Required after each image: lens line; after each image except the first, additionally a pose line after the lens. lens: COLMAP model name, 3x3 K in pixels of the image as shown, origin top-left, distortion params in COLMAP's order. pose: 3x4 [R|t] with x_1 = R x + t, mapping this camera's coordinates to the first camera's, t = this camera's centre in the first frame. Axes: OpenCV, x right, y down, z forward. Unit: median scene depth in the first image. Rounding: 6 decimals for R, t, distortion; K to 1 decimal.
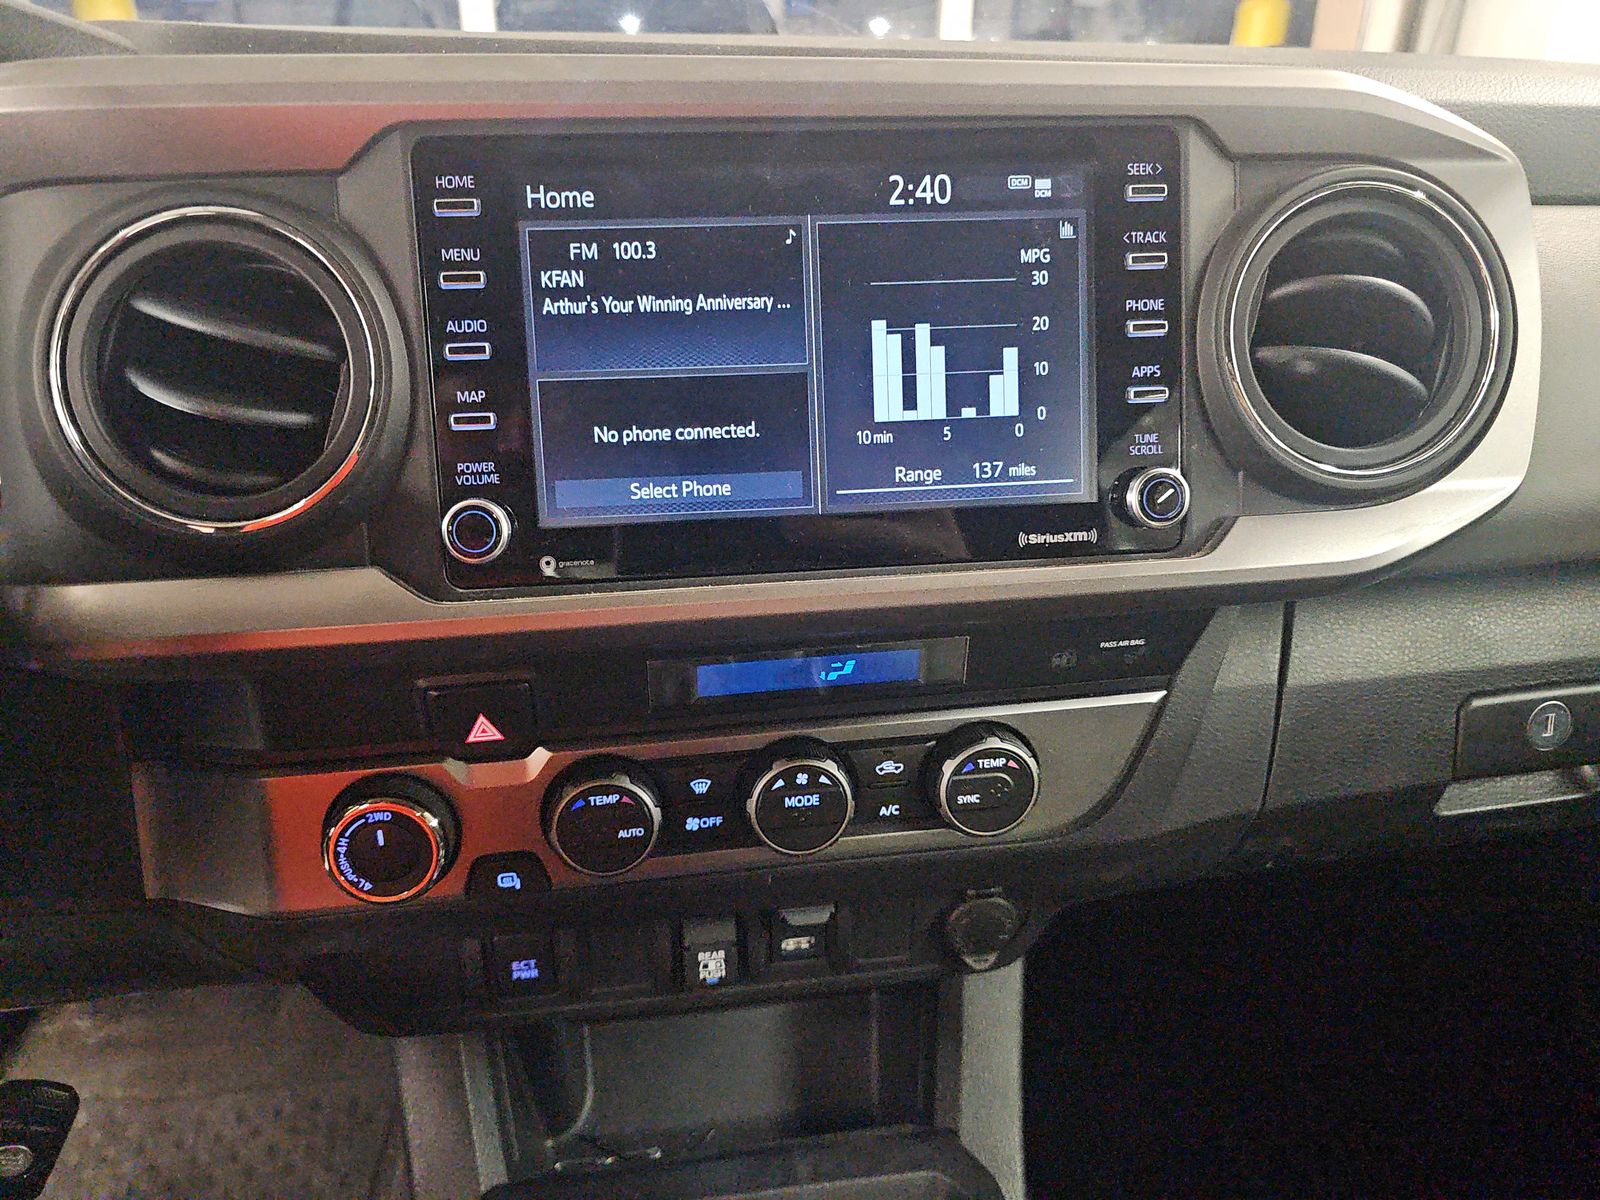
lens RADIAL K [[1066.6, 0, 800.0], [0, 1066.6, 600.0], [0, 0, 1]] dist [0.004613, -0.000464]
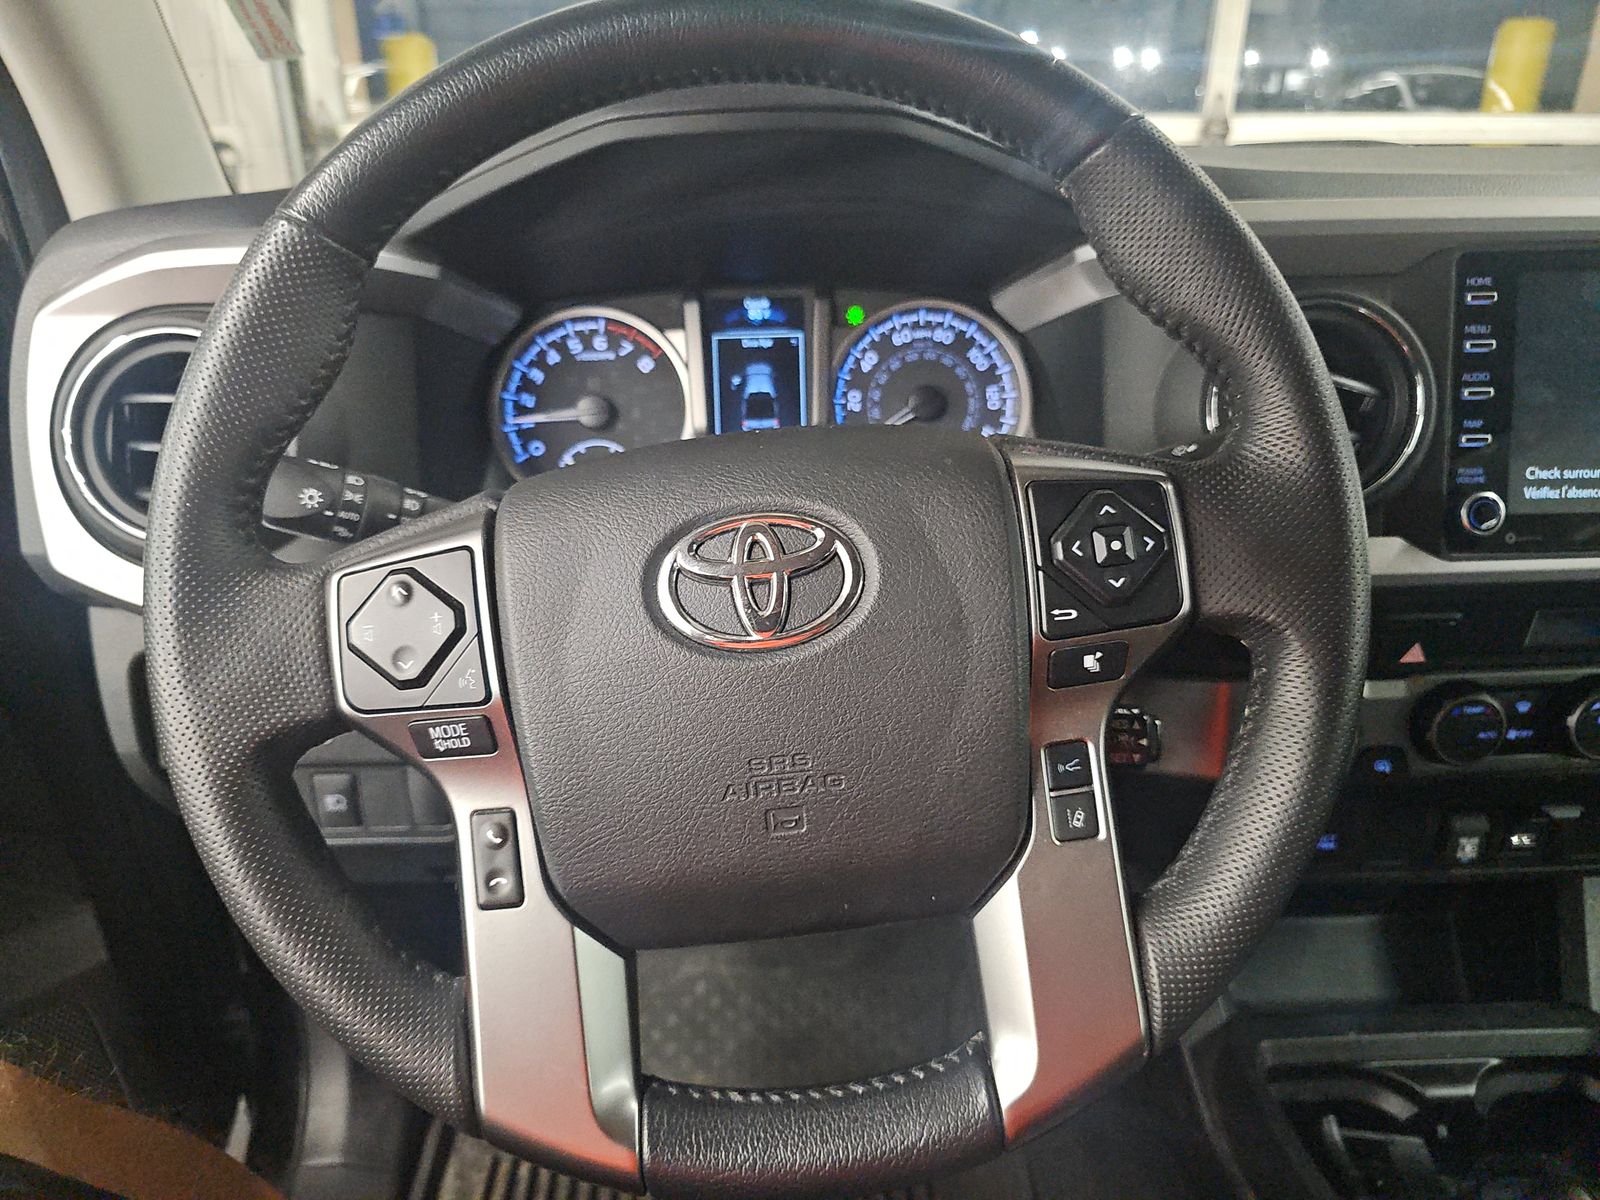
lens RADIAL K [[1066.6, 0, 800.0], [0, 1066.6, 600.0], [0, 0, 1]] dist [0.004613, -0.000464]
pose [[0.995158, 0.037392, -0.090901, -0.916229], [-0.038624, 0.999184, -0.011831, 0.090595], [0.090385, 0.015285, 0.995790, -0.470795]]
